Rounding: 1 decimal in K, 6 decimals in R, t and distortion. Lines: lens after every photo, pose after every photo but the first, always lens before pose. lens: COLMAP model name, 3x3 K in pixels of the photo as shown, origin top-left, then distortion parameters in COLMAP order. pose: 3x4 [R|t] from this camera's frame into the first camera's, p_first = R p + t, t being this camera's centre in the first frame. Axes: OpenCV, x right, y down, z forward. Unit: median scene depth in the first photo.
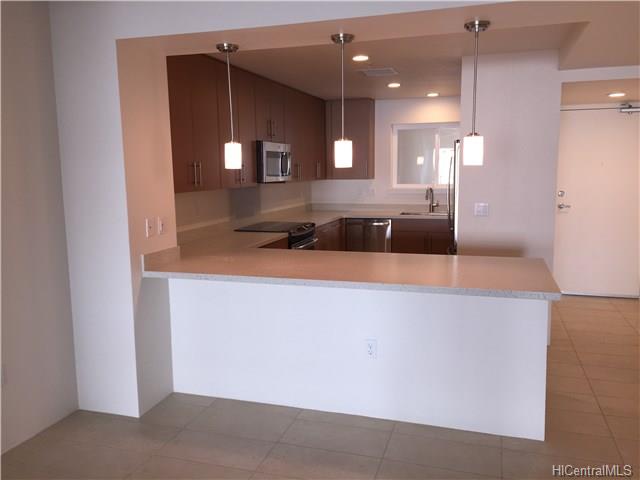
lens RADIAL K [[543.5, 0, 320.0], [0, 543.5, 240.0], [0, 0, 1]] dist [0.001018, 0.000835]
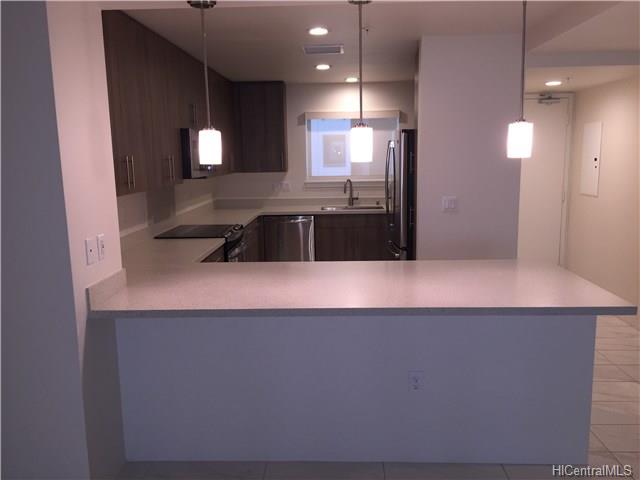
lens RADIAL K [[543.5, 0, 320.0], [0, 543.5, 240.0], [0, 0, 1]] dist [0.001018, 0.000835]
pose [[0.959482, -0.052447, 0.276845, -0.135936], [0.047681, 0.998576, 0.023925, -0.020841], [-0.277705, -0.009756, 0.960617, 0.134287]]
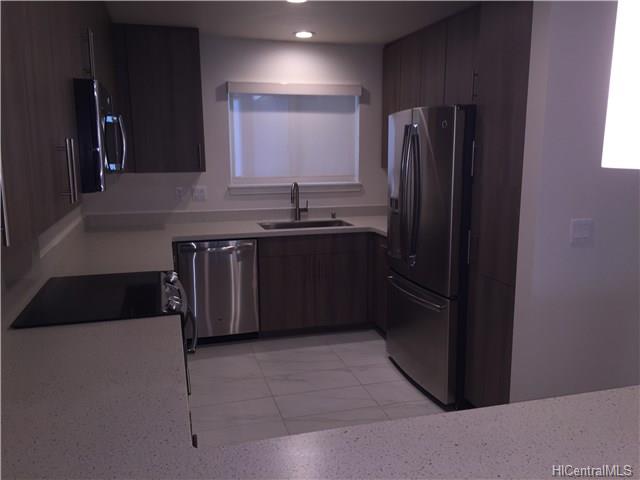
lens RADIAL K [[543.5, 0, 320.0], [0, 543.5, 240.0], [0, 0, 1]] dist [0.001018, 0.000835]
pose [[0.819988, -0.090956, 0.565108, -0.177967], [0.073835, 0.995853, 0.053148, -0.073991], [-0.567598, -0.001856, 0.823304, 0.546214]]
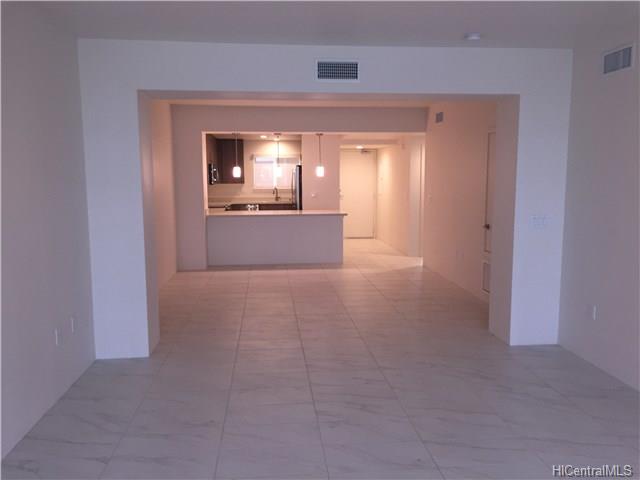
lens RADIAL K [[543.5, 0, 320.0], [0, 543.5, 240.0], [0, 0, 1]] dist [0.001018, 0.000835]
pose [[0.929547, -0.039648, 0.366567, -0.425910], [0.044189, 0.999015, -0.004002, 0.118112], [-0.366047, 0.019918, 0.930383, -0.969600]]
